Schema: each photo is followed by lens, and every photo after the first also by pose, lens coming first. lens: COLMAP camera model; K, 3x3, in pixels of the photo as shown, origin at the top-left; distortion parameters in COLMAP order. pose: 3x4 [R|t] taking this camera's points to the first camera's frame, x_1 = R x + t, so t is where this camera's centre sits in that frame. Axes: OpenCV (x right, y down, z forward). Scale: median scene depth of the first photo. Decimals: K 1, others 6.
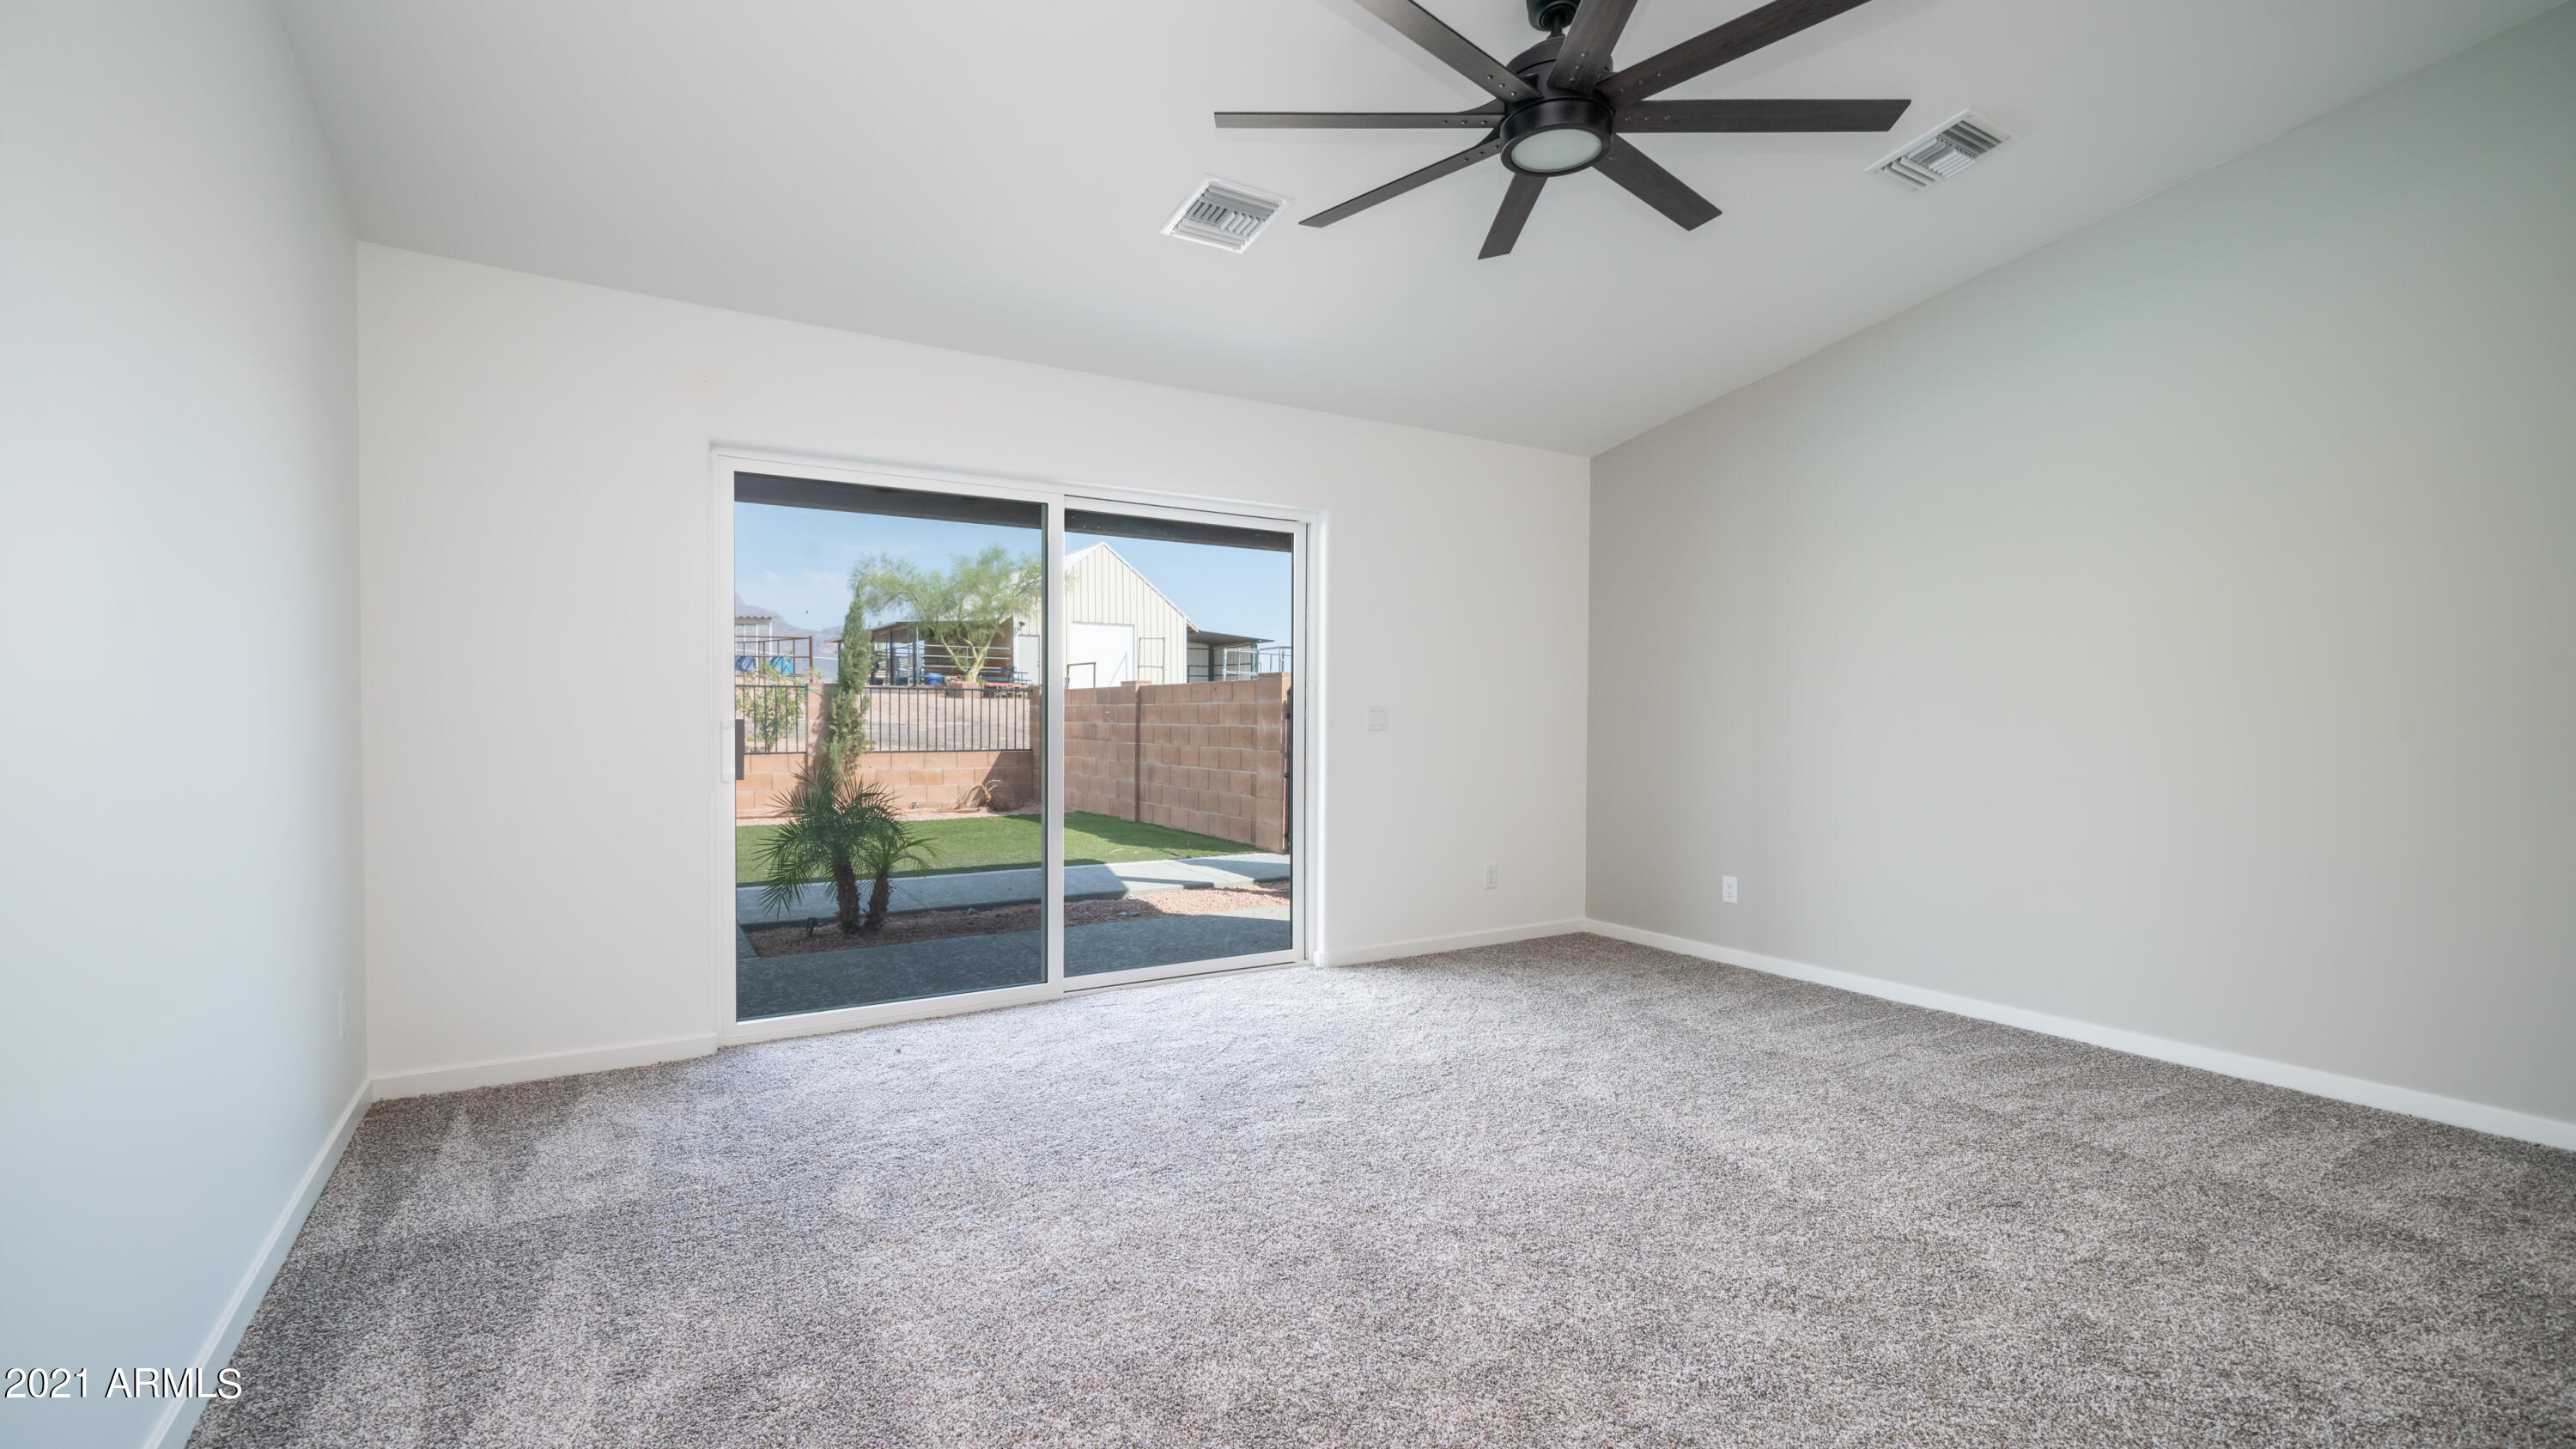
lens RADIAL K [[1089.1, 0, 1277.7], [0, 1089.1, 735.8], [0, 0, 1]] dist [-0.000397, 0.000022]
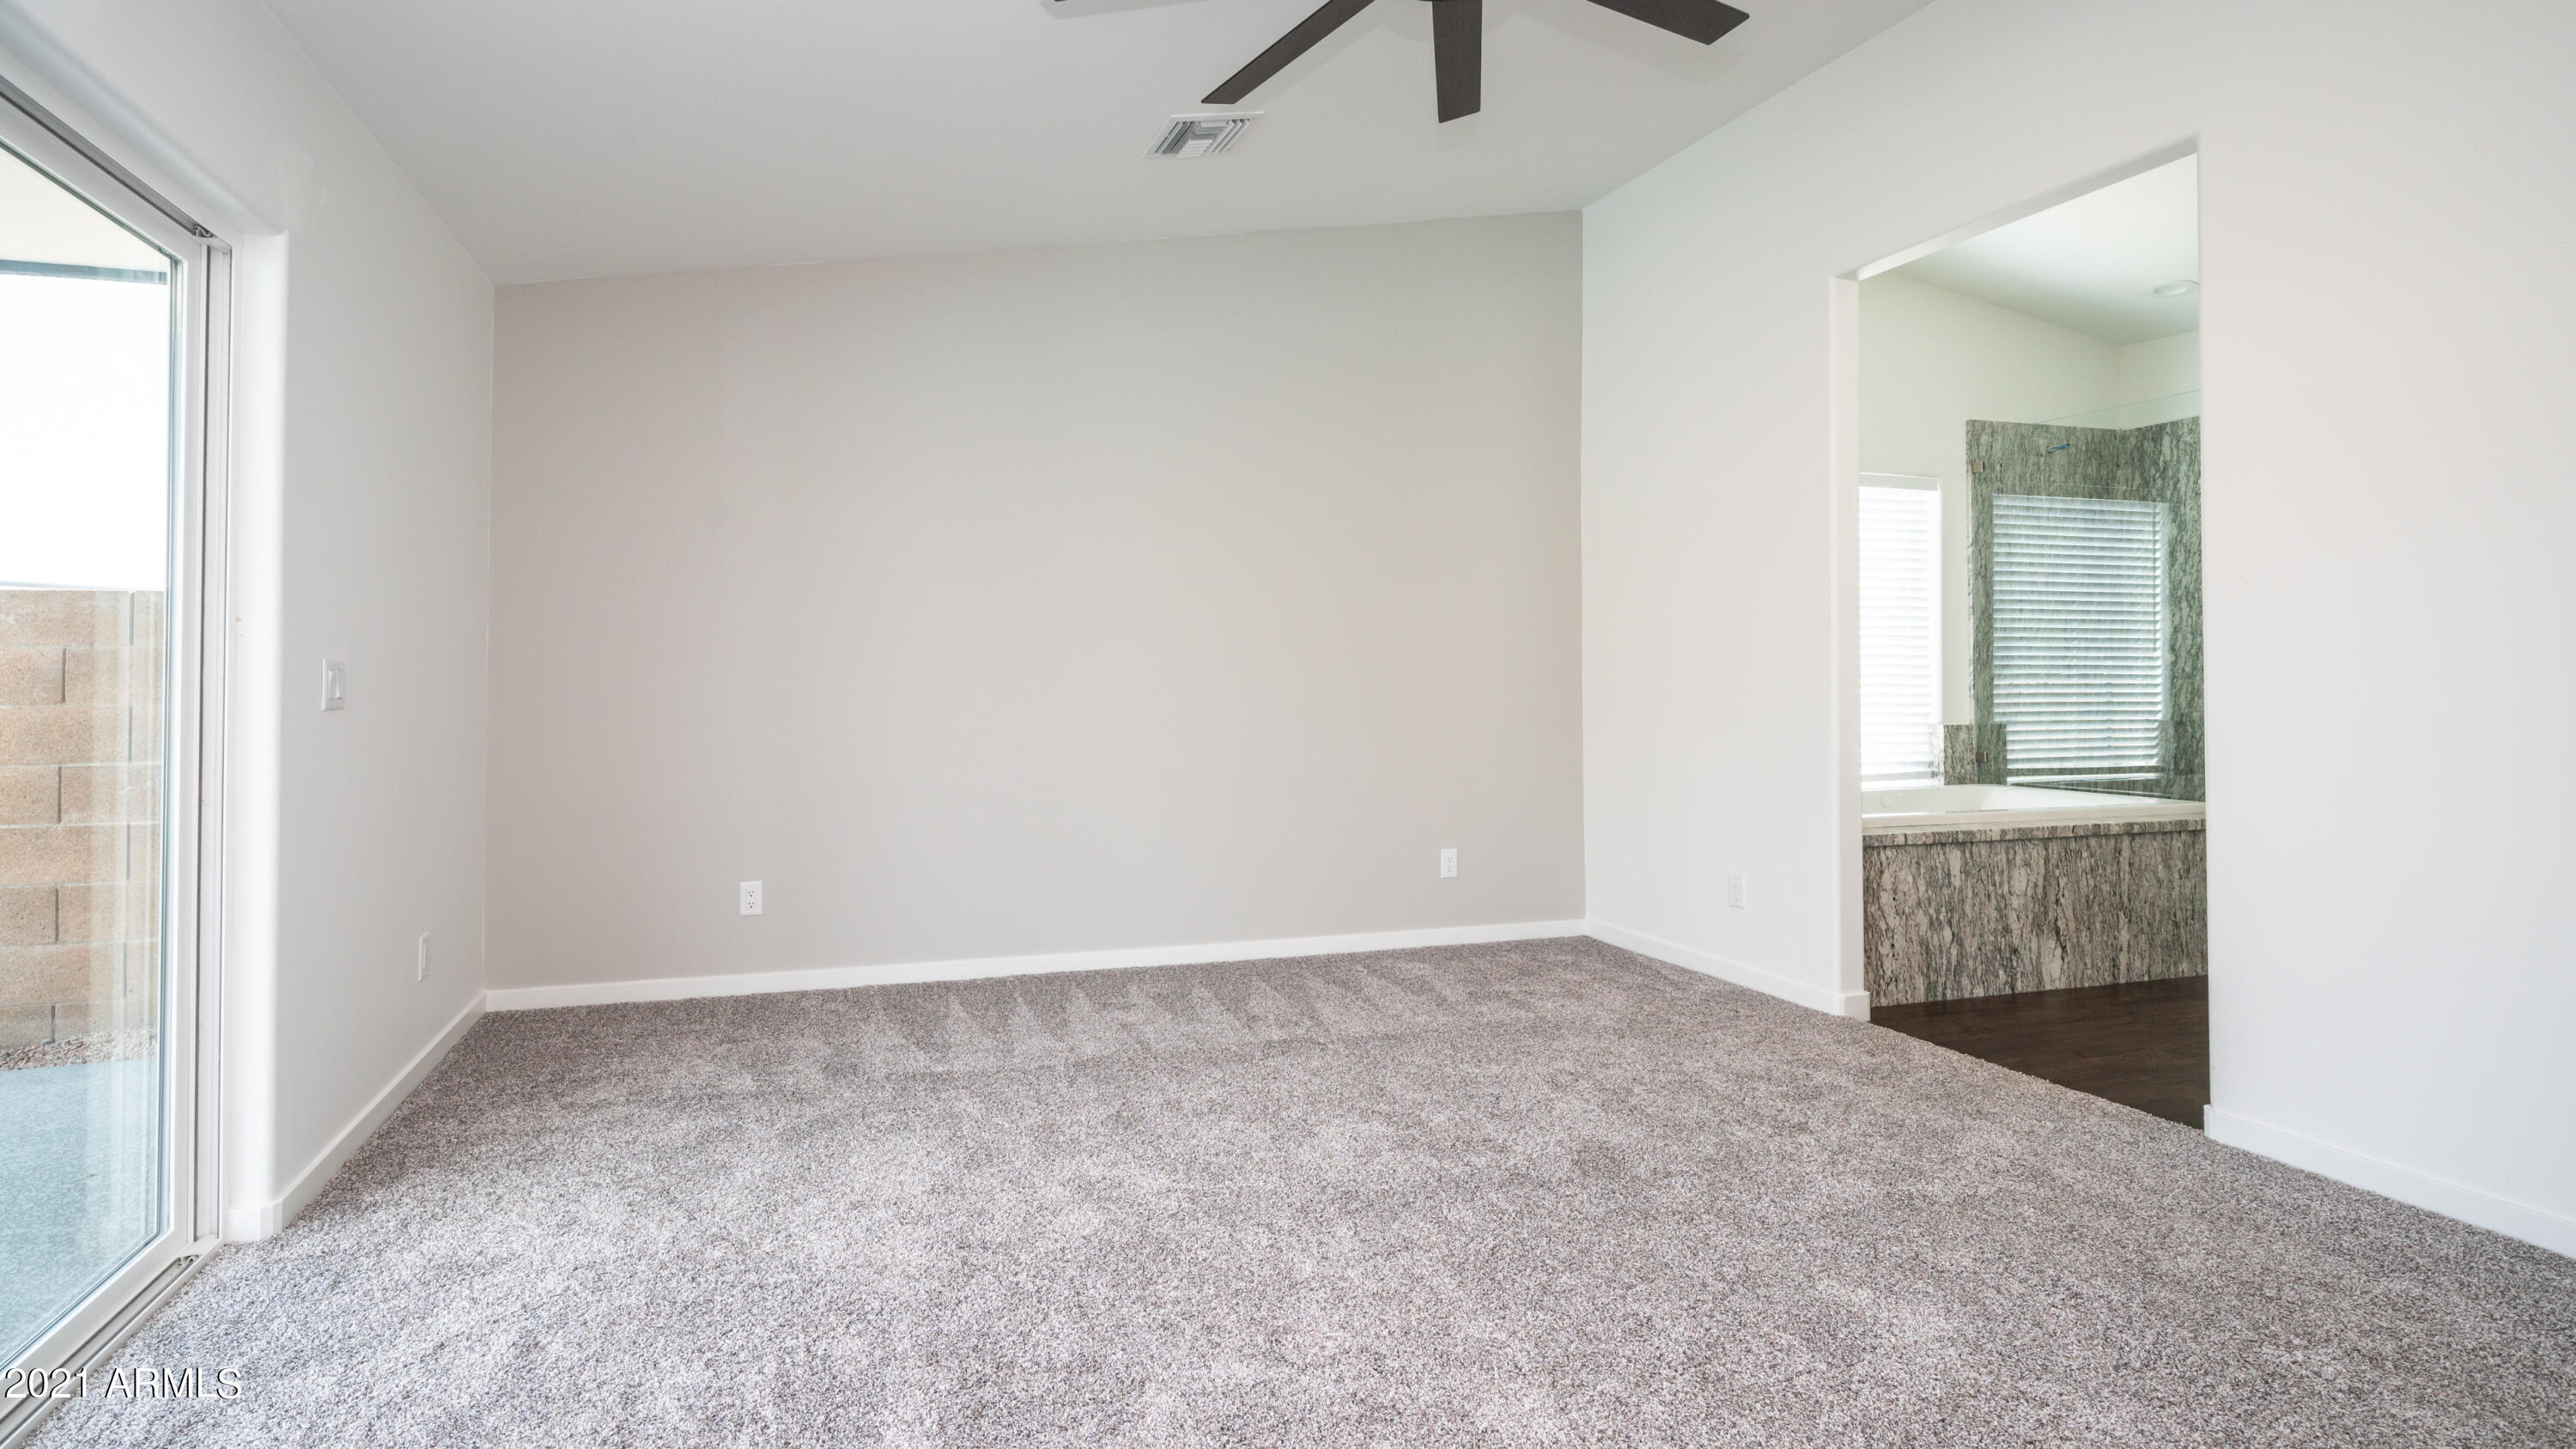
lens RADIAL K [[1125.1, 0, 1288.0], [0, 1125.1, 664.7], [0, 0, 1]] dist [-0.000271, -0.000091]
pose [[0.286087, 0.007129, 0.958177, -0.310196], [0.020762, 0.999691, -0.013637, -0.007655], [-0.957979, 0.023795, 0.285850, 0.505270]]
